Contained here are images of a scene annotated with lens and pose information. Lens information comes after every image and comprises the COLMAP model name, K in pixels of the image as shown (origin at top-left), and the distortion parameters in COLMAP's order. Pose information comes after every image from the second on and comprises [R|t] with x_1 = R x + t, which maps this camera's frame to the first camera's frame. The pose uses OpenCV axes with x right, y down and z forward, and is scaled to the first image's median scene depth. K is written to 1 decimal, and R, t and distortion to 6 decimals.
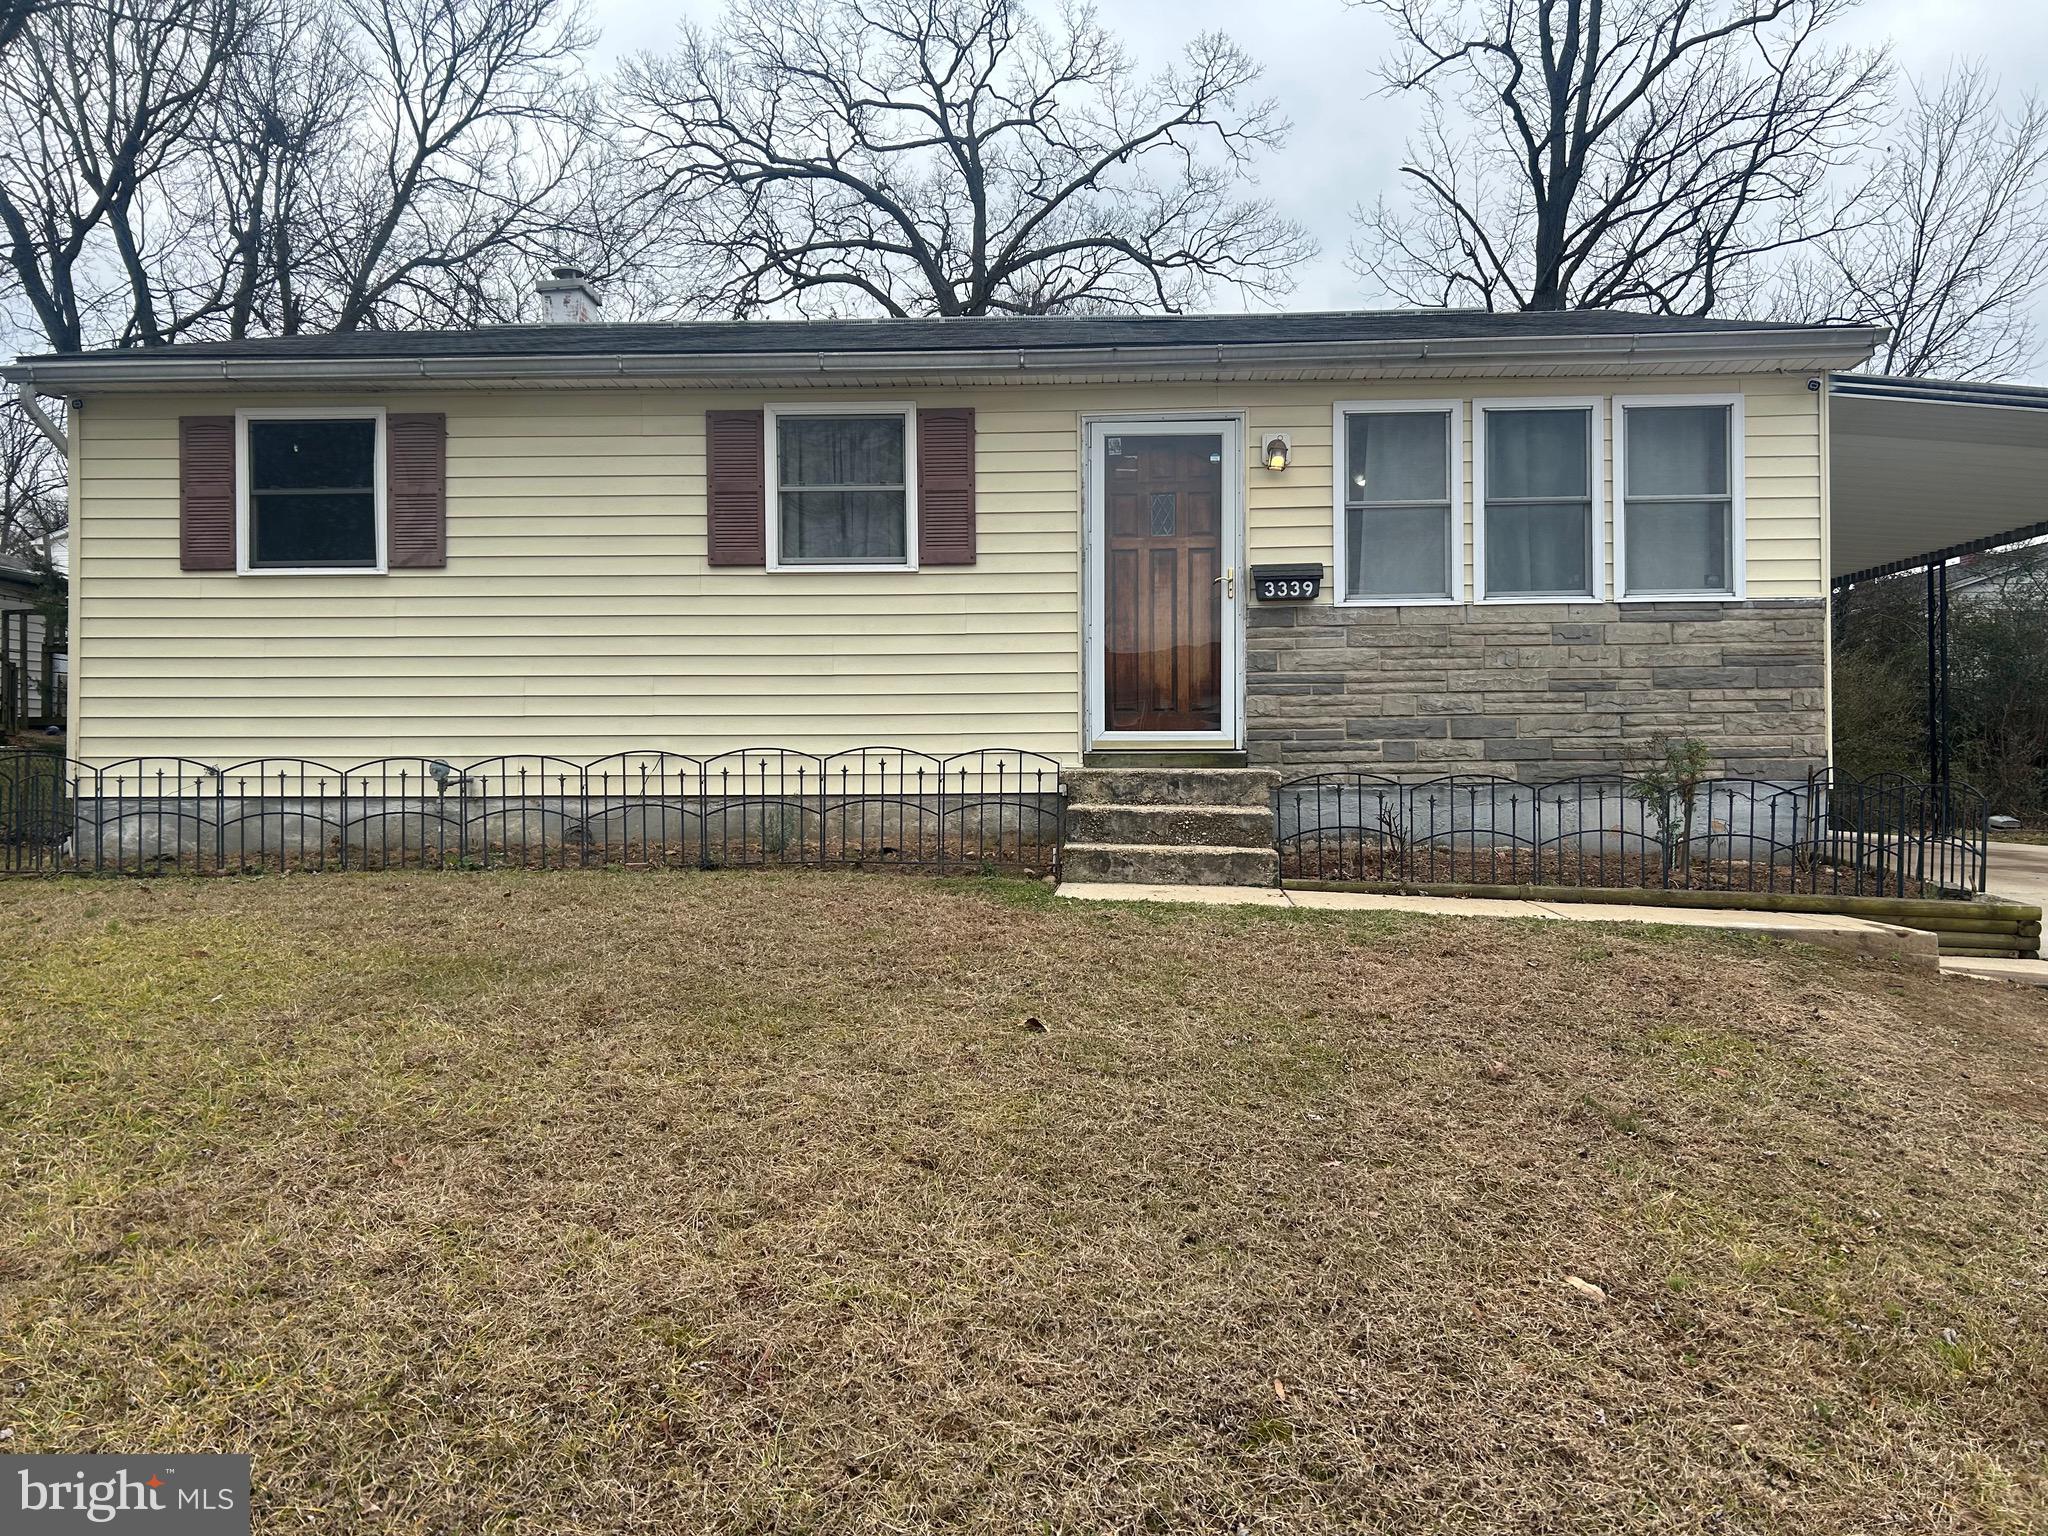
lens RADIAL K [[1523.0, 0, 1021.3], [0, 1523.0, 777.0], [0, 0, 1]] dist [0.029444, -0.013353]
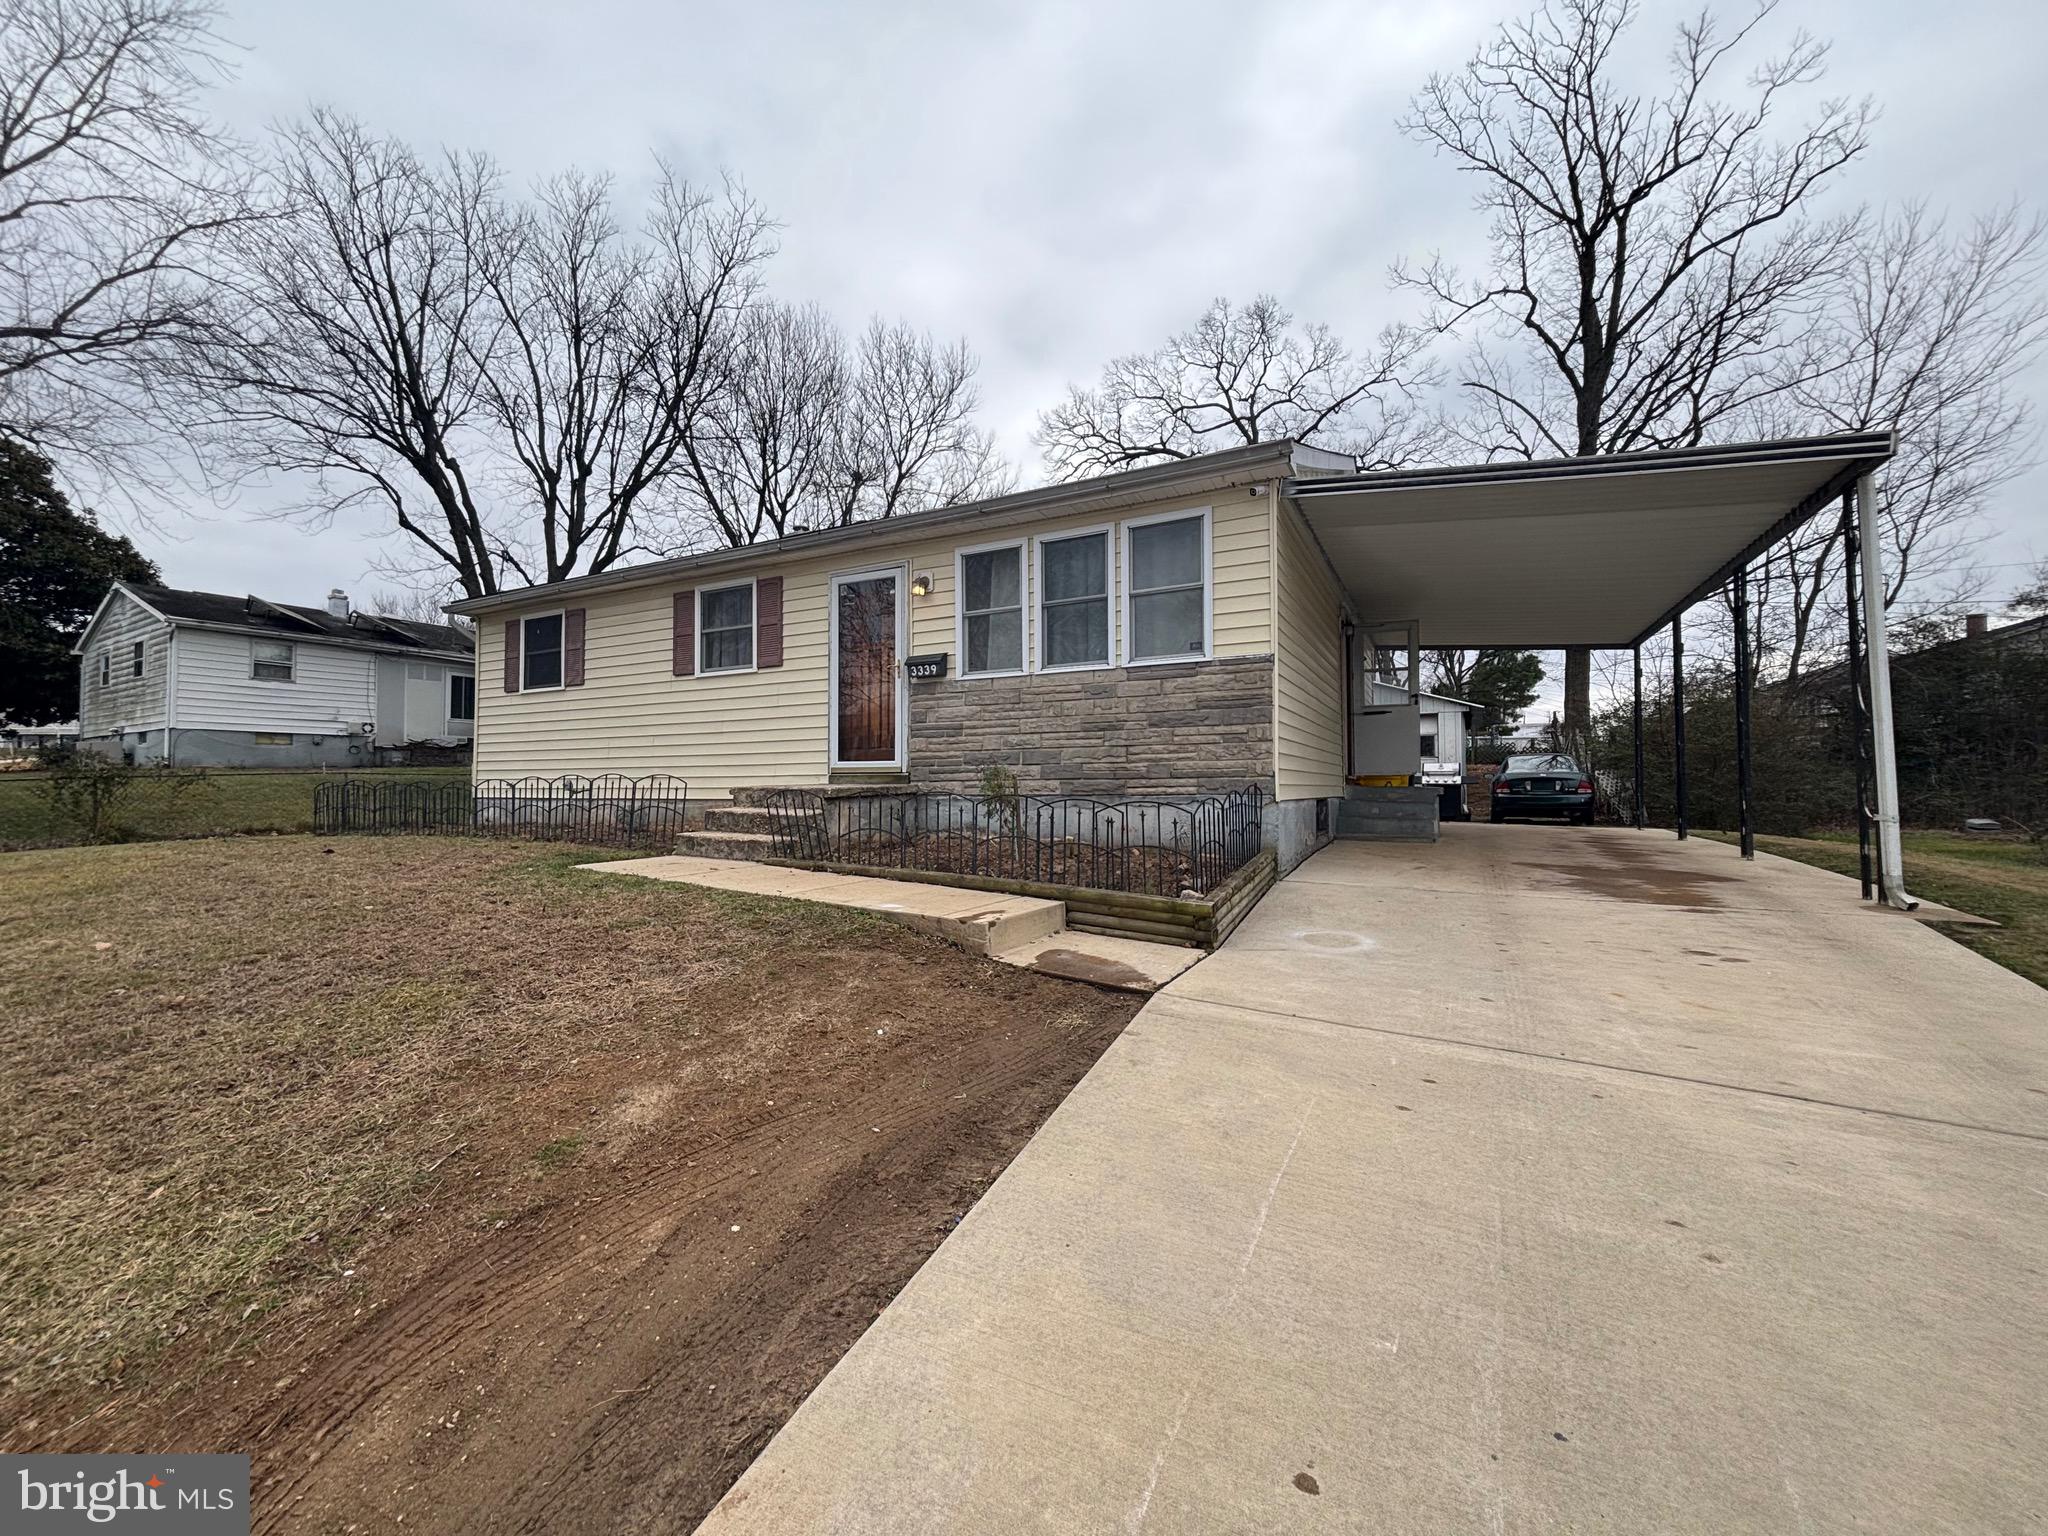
lens RADIAL K [[816.8, 0, 1019.8], [0, 816.8, 765.8], [0, 0, 1]] dist [0.005001, 0.000415]
pose [[0.907555, -0.008949, -0.419837, 0.608979], [0.000488, 0.999795, -0.020256, -0.008074], [0.419932, 0.018178, 0.907373, 0.277694]]
